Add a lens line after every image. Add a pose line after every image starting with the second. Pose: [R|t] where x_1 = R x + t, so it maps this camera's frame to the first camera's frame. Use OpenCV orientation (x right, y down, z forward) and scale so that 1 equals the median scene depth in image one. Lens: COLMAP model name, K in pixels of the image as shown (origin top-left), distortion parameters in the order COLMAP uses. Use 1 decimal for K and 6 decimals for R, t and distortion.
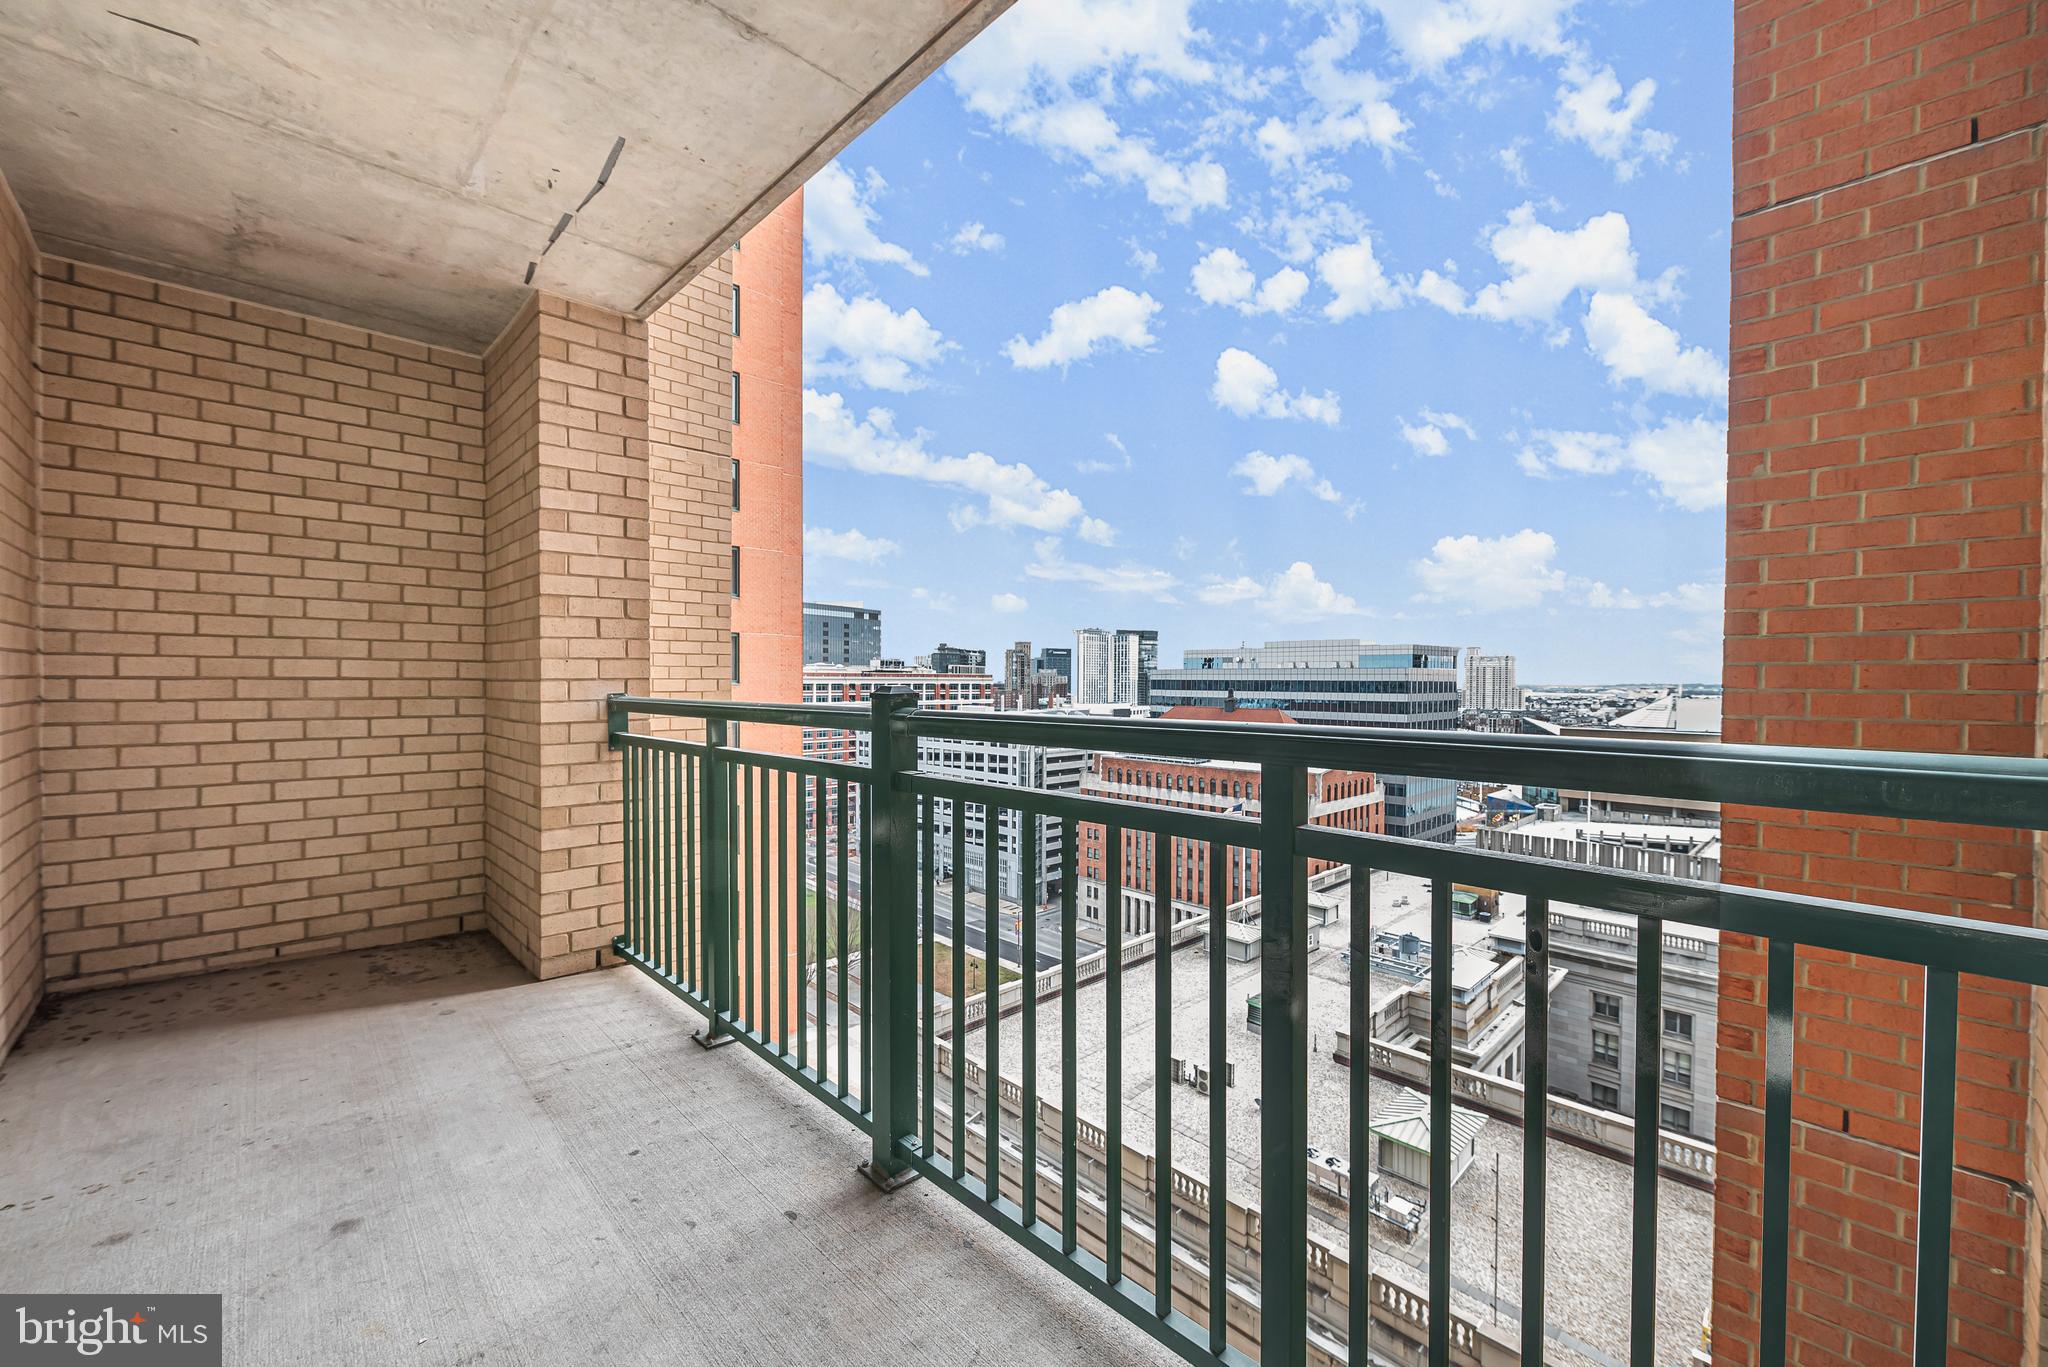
lens RADIAL K [[816.8, 0, 1027.6], [0, 816.8, 685.4], [0, 0, 1]] dist [-0.005241, -0.001072]
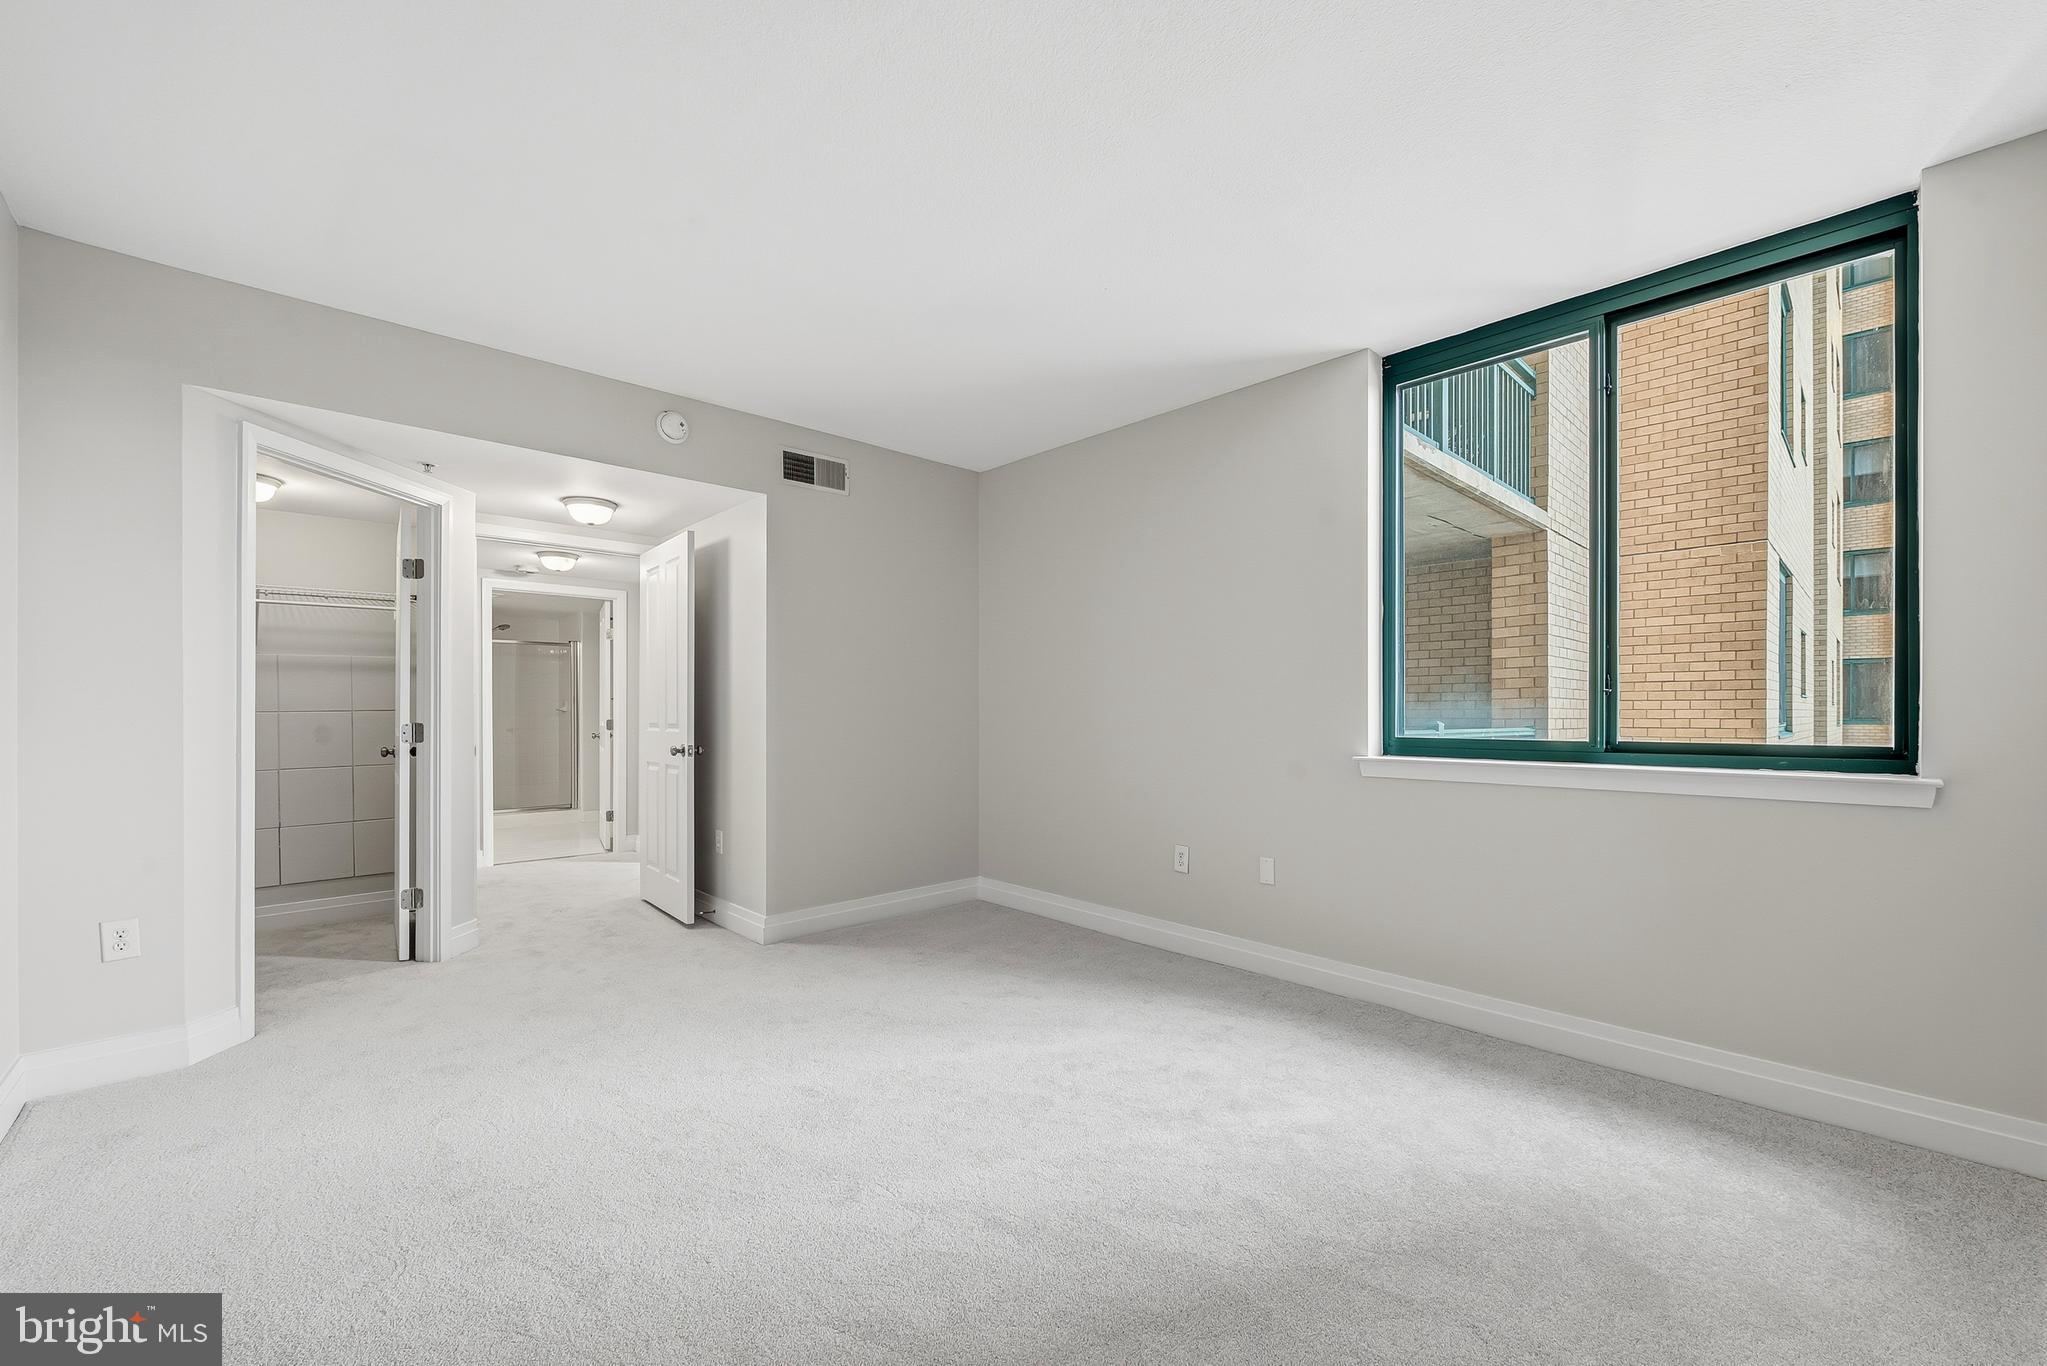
lens RADIAL K [[816.4, 0, 1027.1], [0, 816.4, 704.2], [0, 0, 1]] dist [-0.005241, -0.001072]
pose [[-0.017910, -0.015934, -0.999713, 1.486293], [-0.009155, 0.999834, -0.015772, -0.001408], [0.999798, 0.008870, -0.018053, -0.168534]]
